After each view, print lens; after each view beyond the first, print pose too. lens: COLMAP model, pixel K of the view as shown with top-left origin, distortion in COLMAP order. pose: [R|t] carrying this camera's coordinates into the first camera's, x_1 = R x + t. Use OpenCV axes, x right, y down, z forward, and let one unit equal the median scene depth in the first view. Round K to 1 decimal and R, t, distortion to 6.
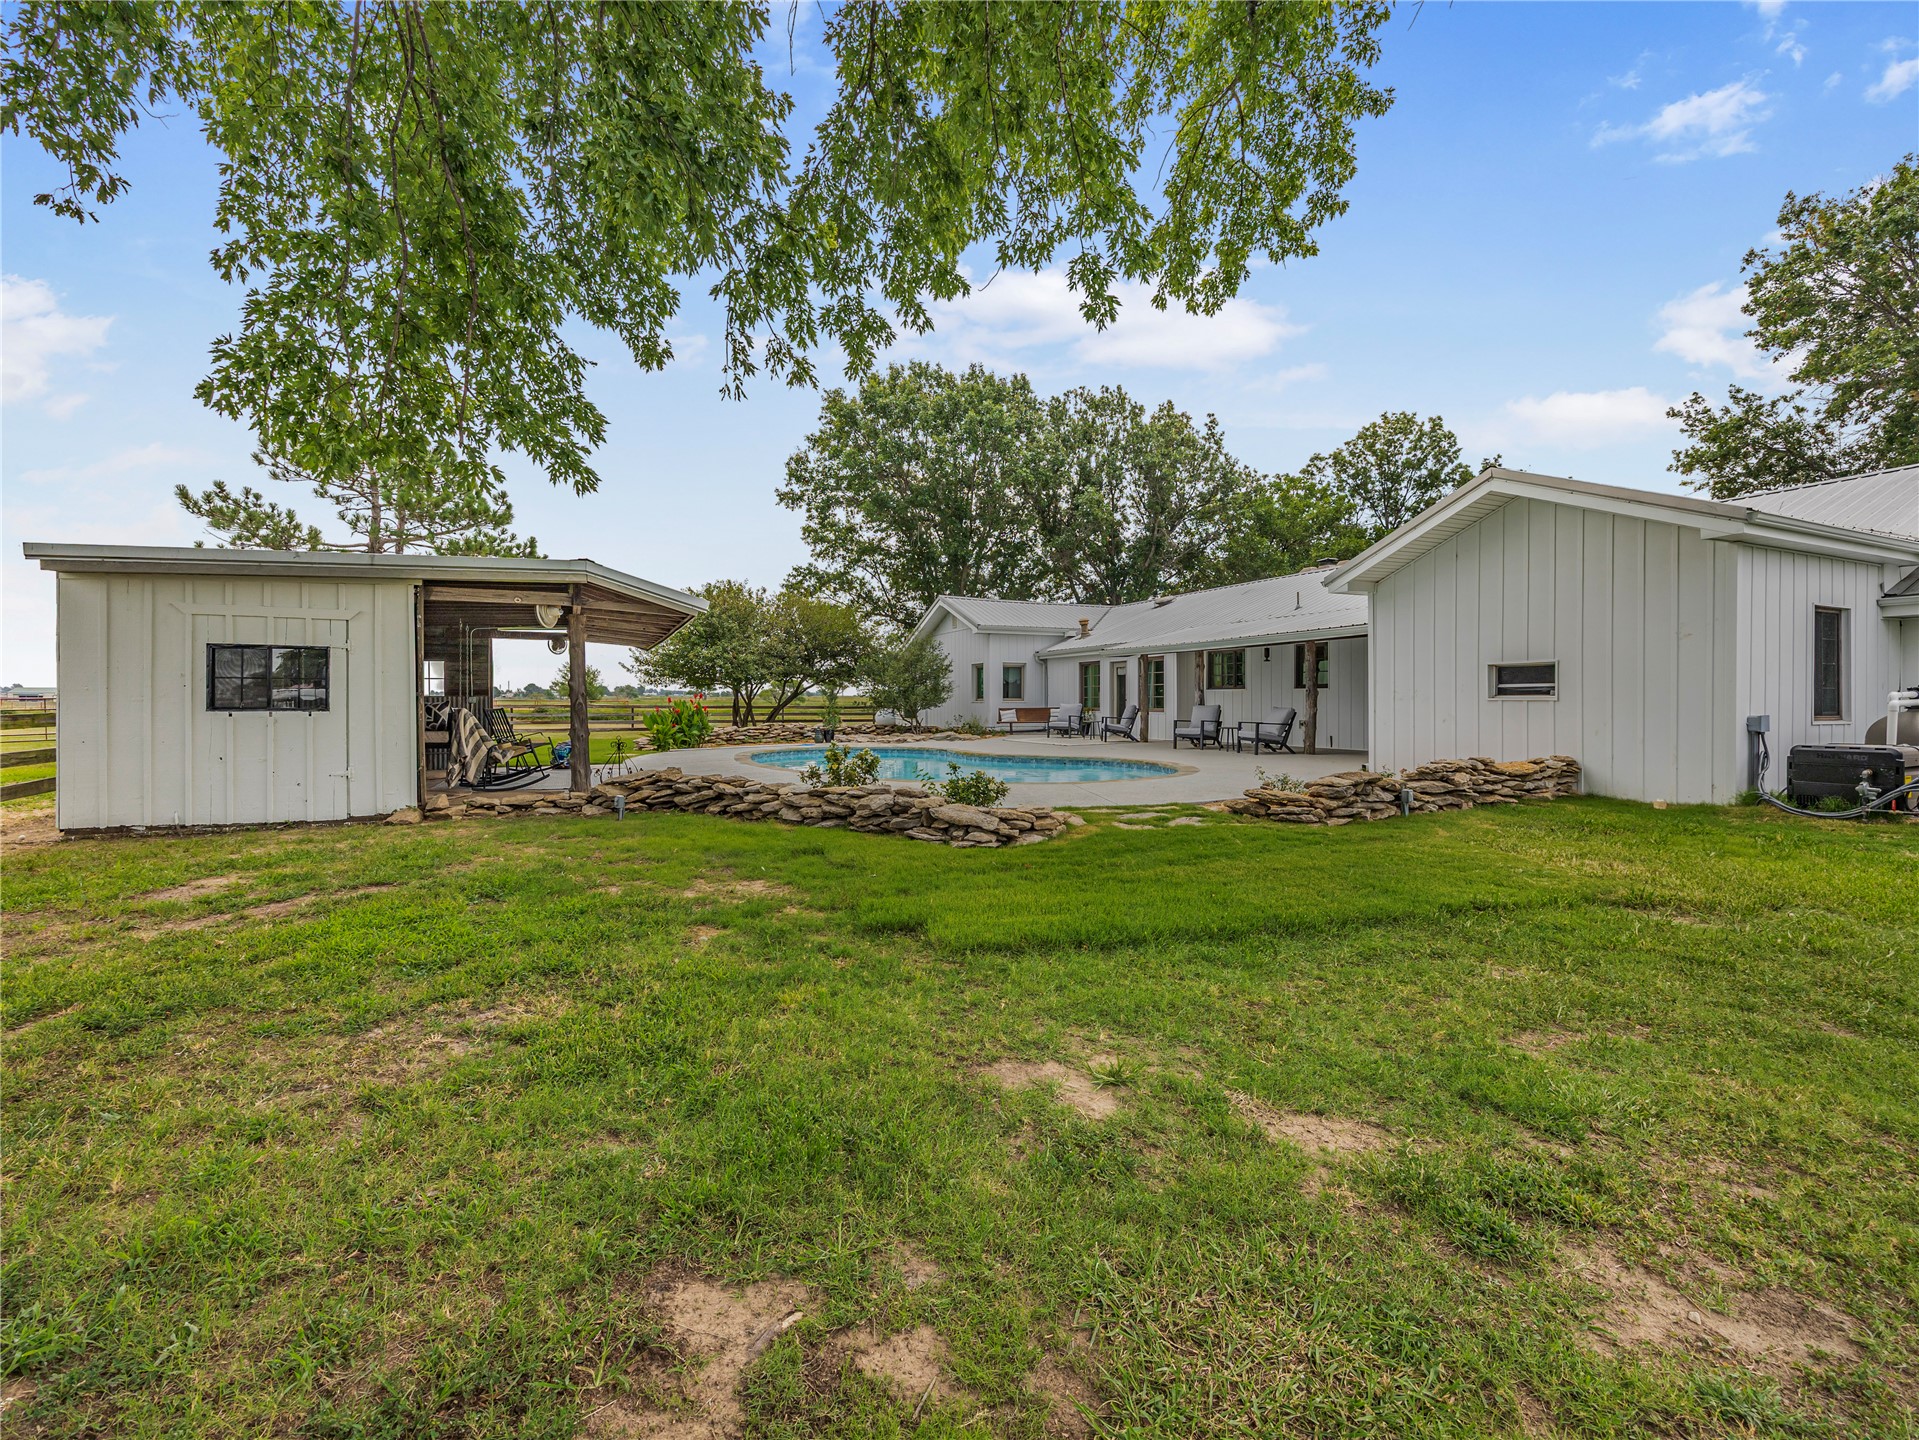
lens RADIAL K [[875.7, 0, 959.5], [0, 875.7, 720.0], [0, 0, 1]] dist [-0.002637, -0.000017]
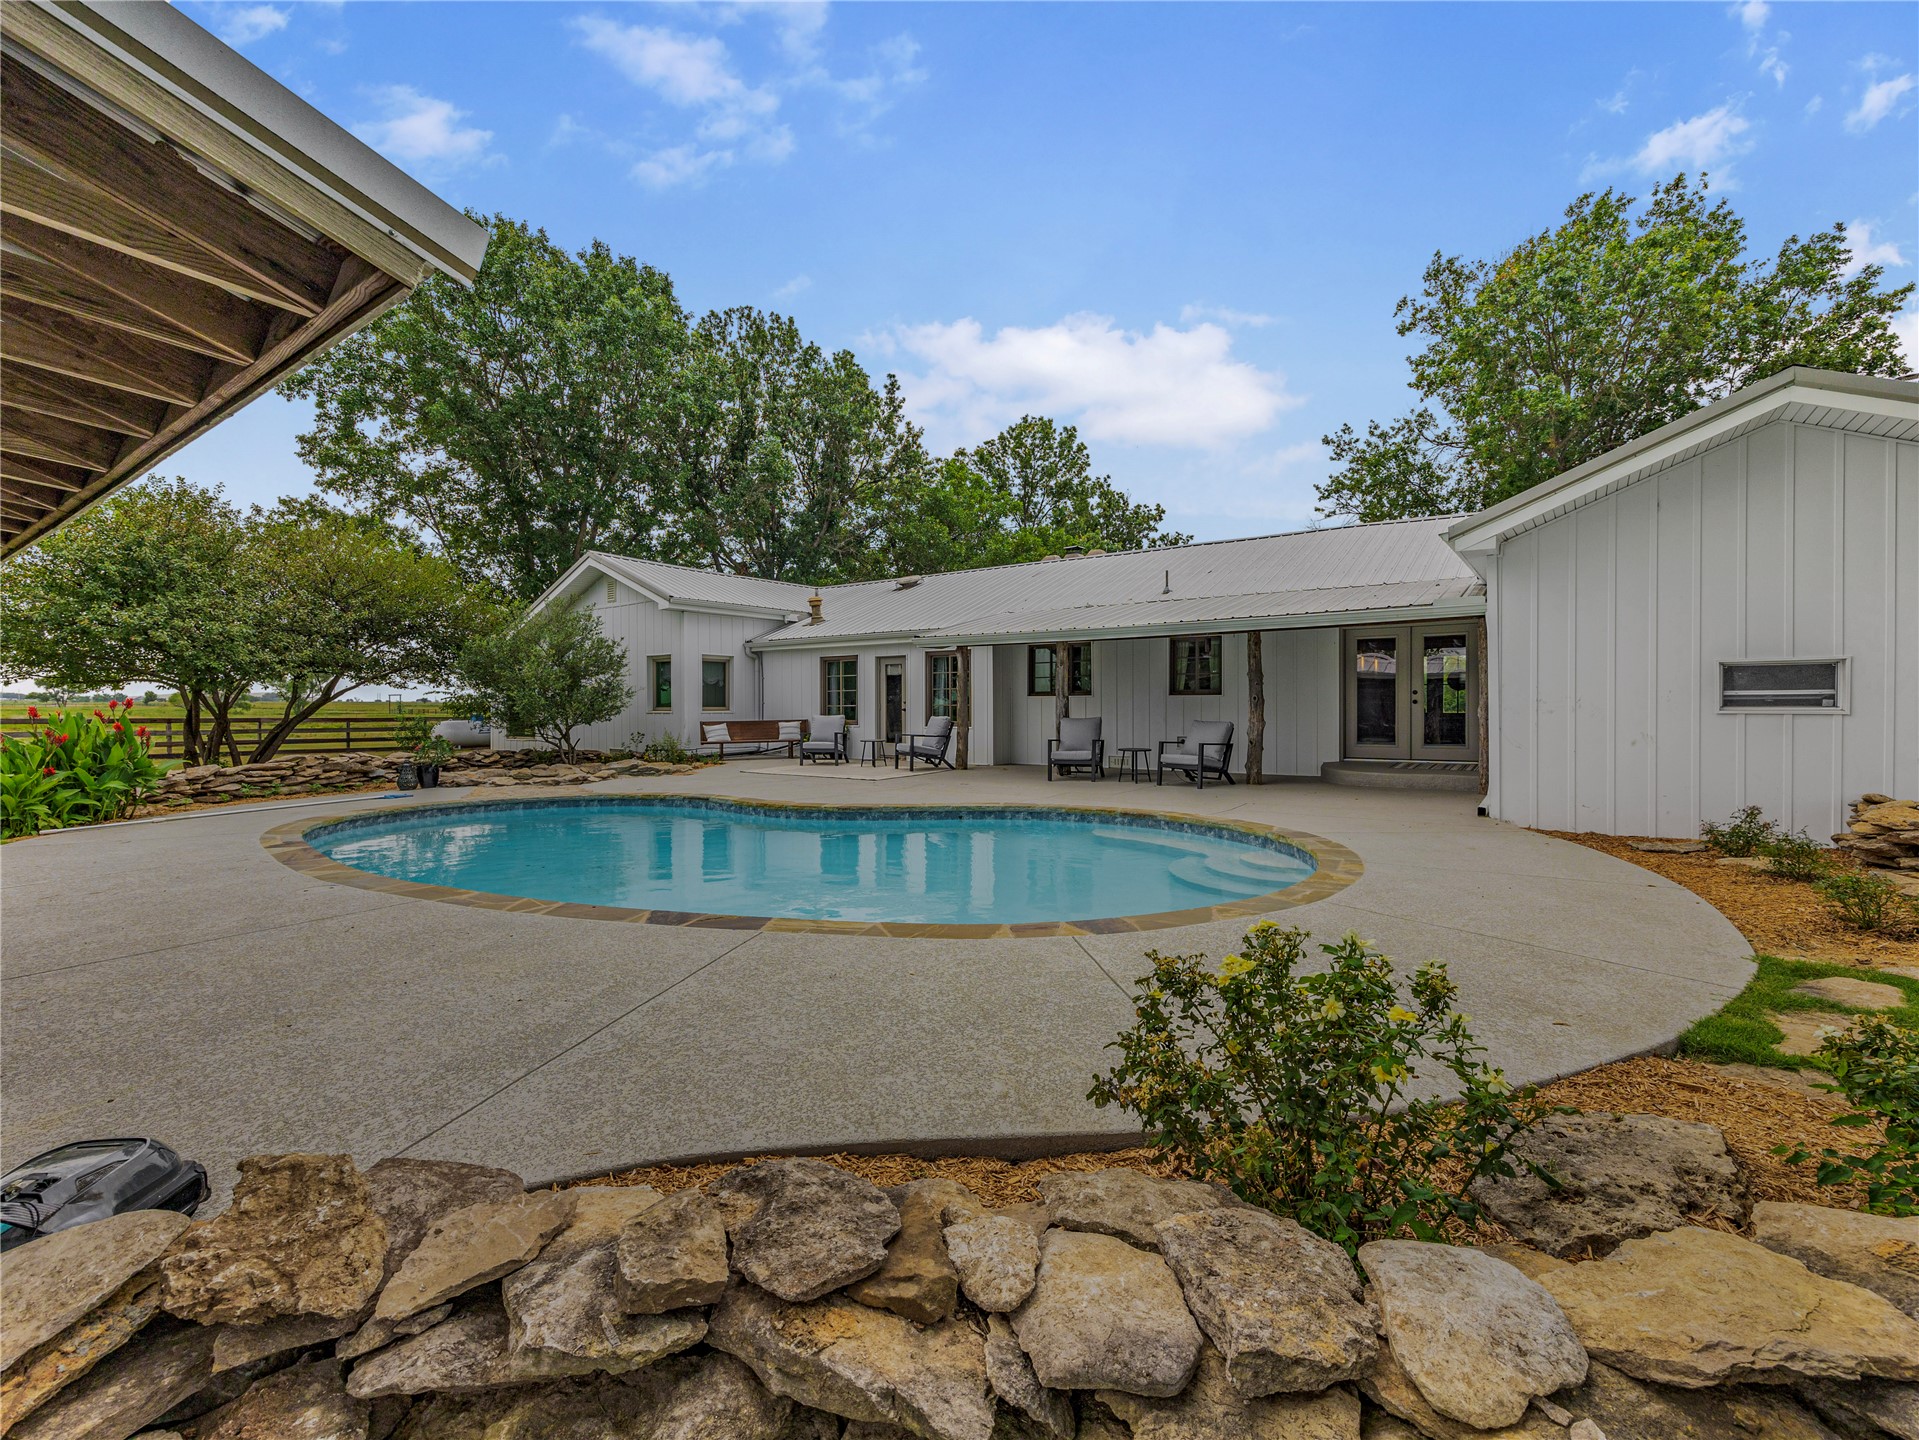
lens RADIAL K [[875.7, 0, 959.5], [0, 875.7, 720.0], [0, 0, 1]] dist [-0.002637, -0.000017]
pose [[0.868002, -0.008128, 0.496493, -0.114608], [0.011984, 0.999918, -0.004583, -0.009251], [-0.496415, 0.009928, 0.868028, 0.307757]]
